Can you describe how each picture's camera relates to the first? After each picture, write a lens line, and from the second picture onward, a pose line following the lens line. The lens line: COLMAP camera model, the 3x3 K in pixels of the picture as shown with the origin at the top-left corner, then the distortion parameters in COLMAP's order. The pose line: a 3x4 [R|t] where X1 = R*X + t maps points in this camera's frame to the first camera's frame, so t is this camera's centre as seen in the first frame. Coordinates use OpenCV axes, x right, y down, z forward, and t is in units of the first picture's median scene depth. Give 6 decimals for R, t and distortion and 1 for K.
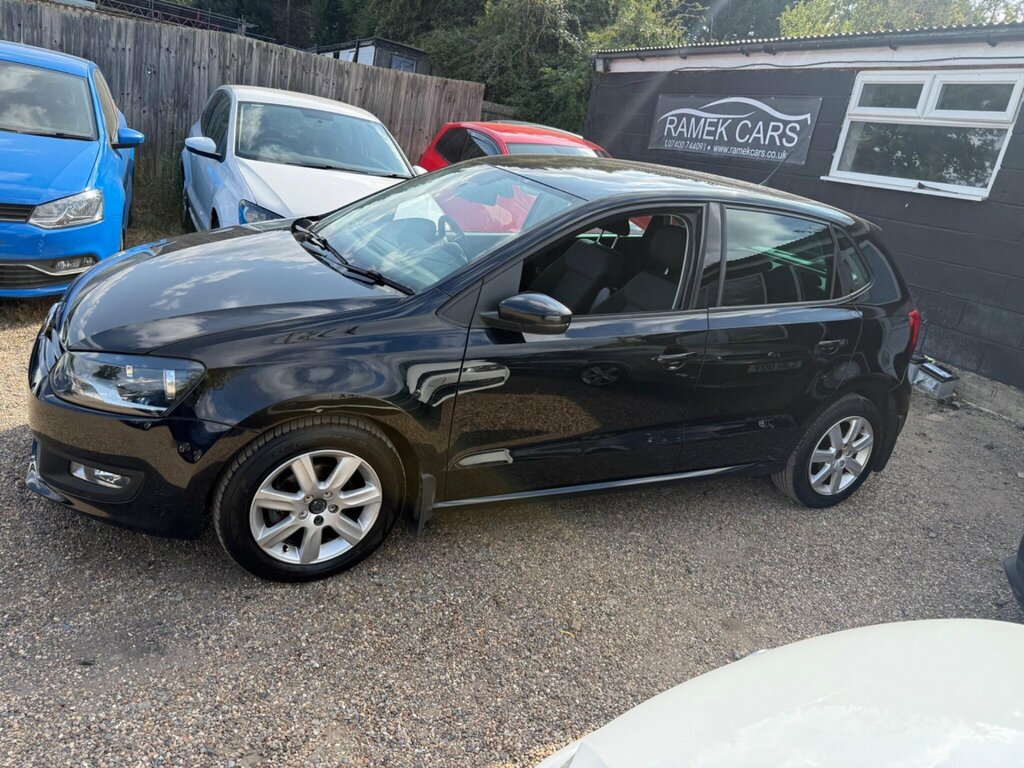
lens RADIAL K [[715.0, 0, 520.3], [0, 715.0, 382.7], [0, 0, 1]] dist [0.015894, -0.021161]
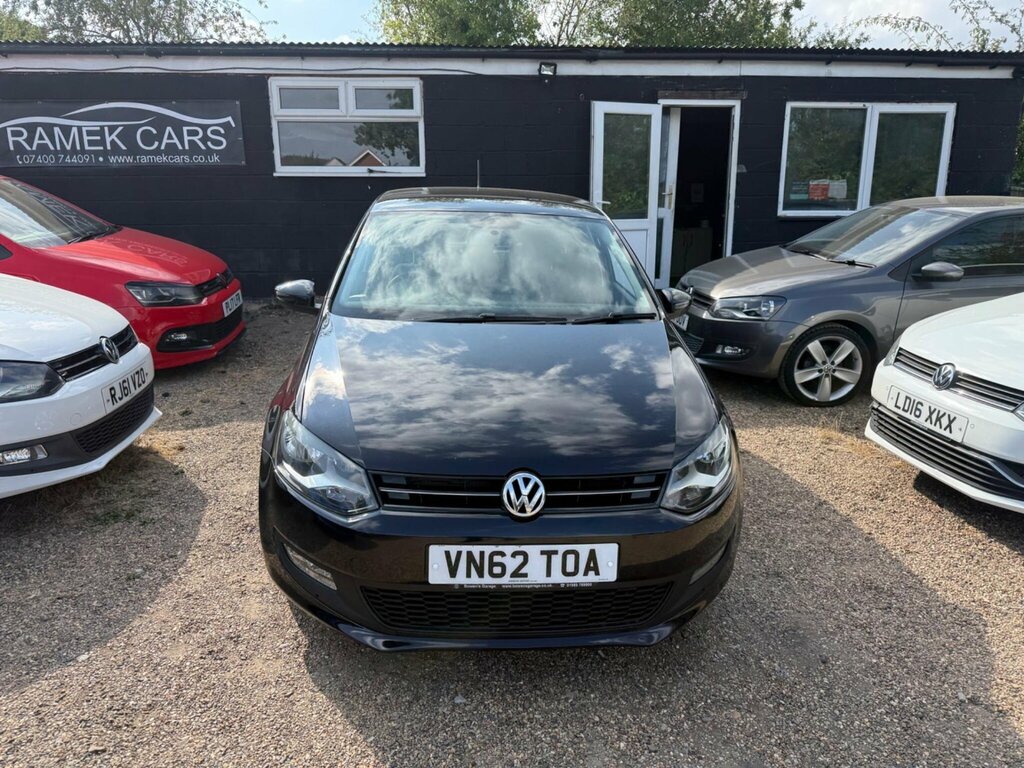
lens RADIAL K [[715.0, 0, 507.9], [0, 715.0, 380.7], [0, 0, 1]] dist [0.015894, -0.021161]
pose [[0.371143, -0.385953, 0.844567, -0.494492], [0.350581, 0.900457, 0.257432, -0.158557], [-0.859852, 0.200544, 0.469506, 0.240412]]
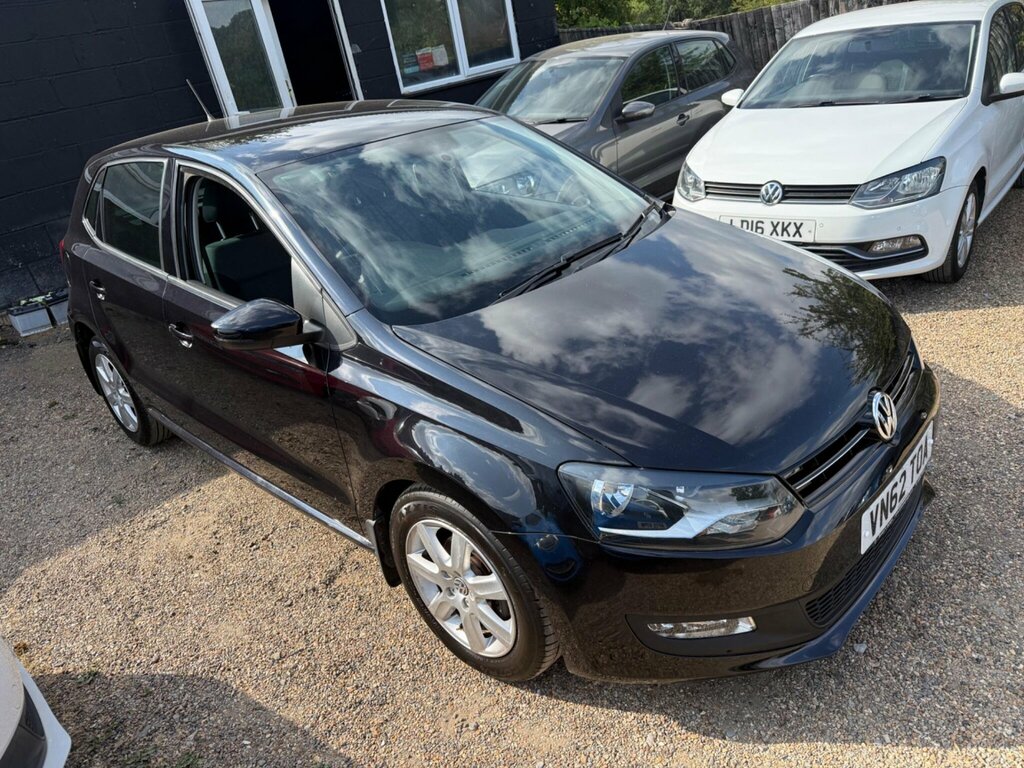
lens RADIAL K [[715.0, 0, 504.4], [0, 715.0, 389.3], [0, 0, 1]] dist [0.015894, -0.021161]
pose [[-0.359710, -0.510939, 0.780737, -0.411516], [0.393079, 0.675890, 0.623428, -0.270501], [-0.846226, 0.531144, -0.042285, 0.516746]]
